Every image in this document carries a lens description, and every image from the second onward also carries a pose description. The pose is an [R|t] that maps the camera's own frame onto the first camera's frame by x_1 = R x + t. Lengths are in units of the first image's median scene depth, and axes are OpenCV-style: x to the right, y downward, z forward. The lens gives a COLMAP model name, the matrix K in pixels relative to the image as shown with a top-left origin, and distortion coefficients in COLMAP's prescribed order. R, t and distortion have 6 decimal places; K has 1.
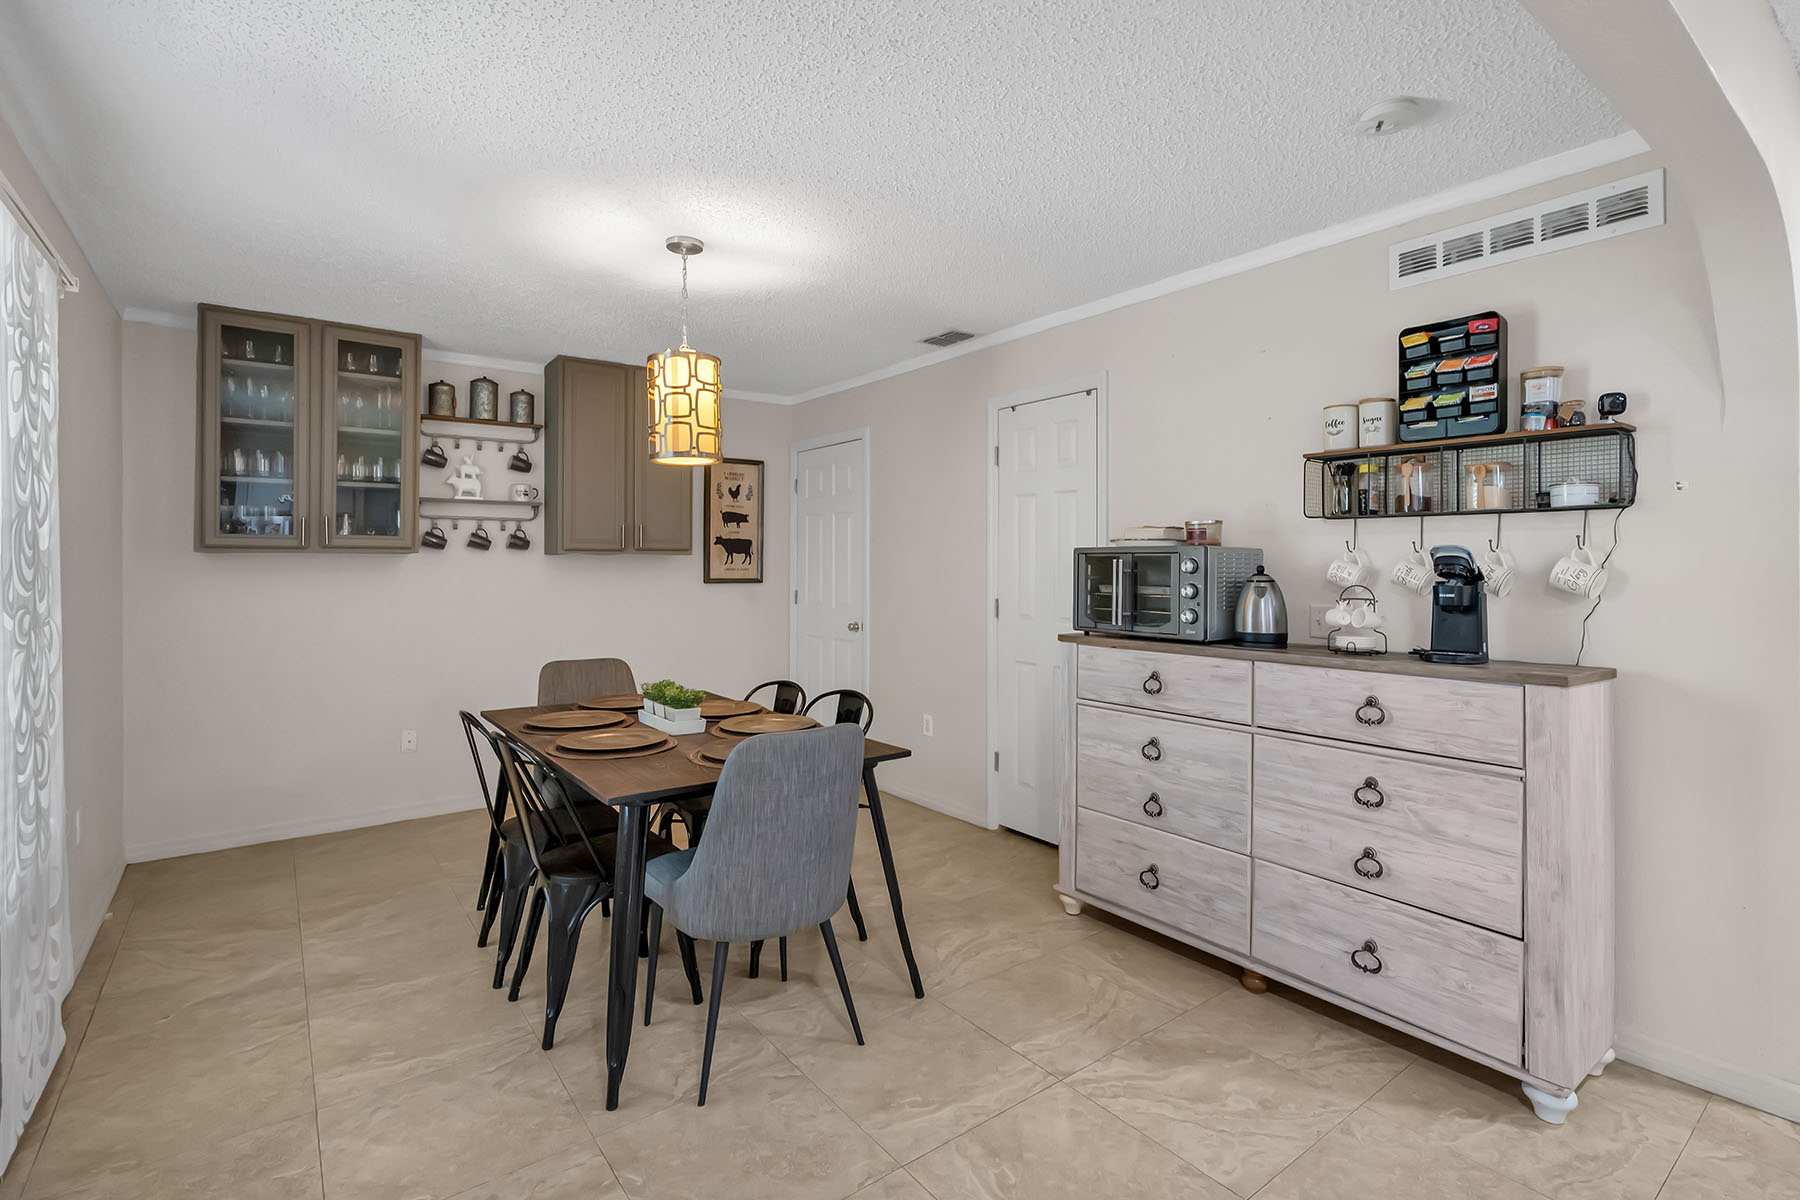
lens RADIAL K [[847.4, 0, 891.0], [0, 847.4, 567.2], [0, 0, 1]] dist [0.000543, 0.000191]
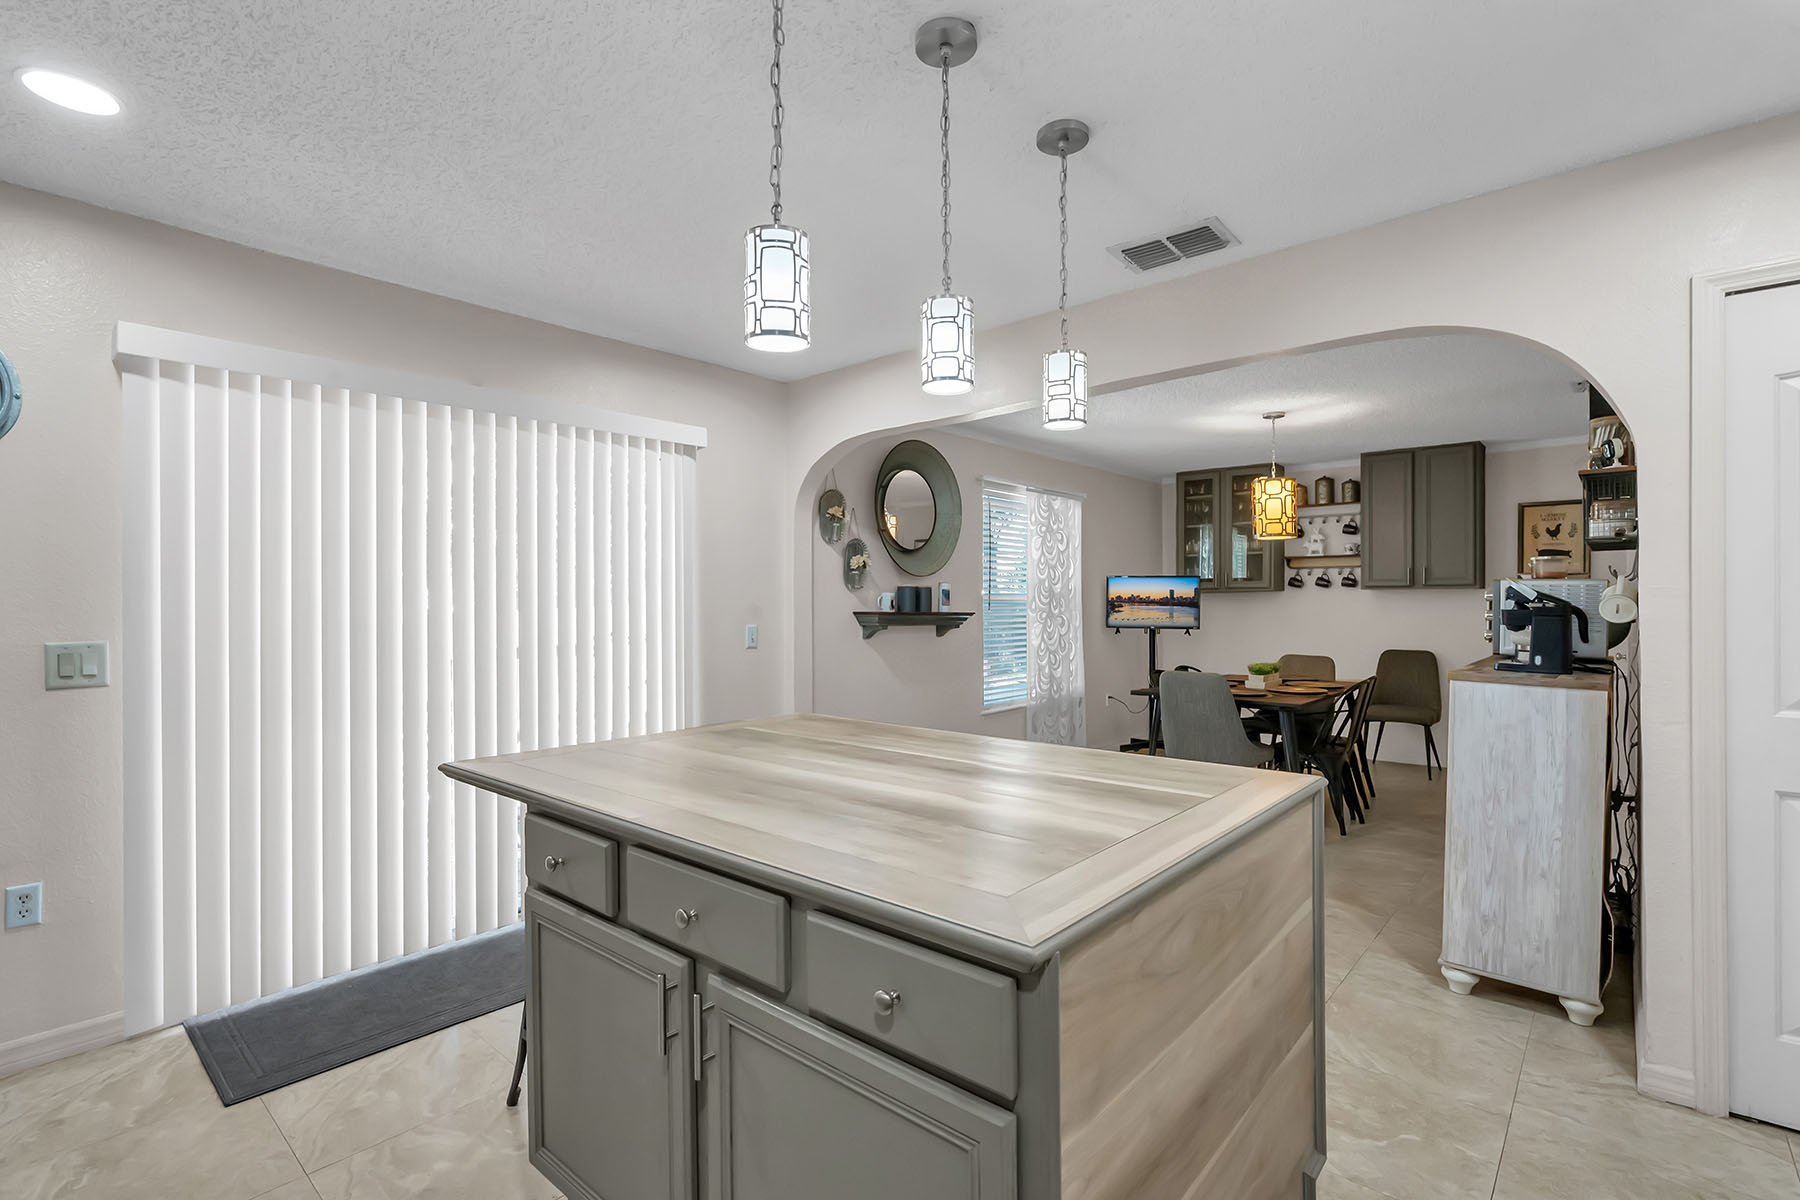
lens RADIAL K [[826.6, 0, 900.0], [0, 826.6, 600.0], [0, 0, 1]] dist [-0.001184, -0.000079]
pose [[0.214816, -0.000281, -0.976655, 0.816679], [-0.000886, 0.999999, -0.000482, 0.003421], [0.976654, 0.000969, 0.214816, -0.081674]]
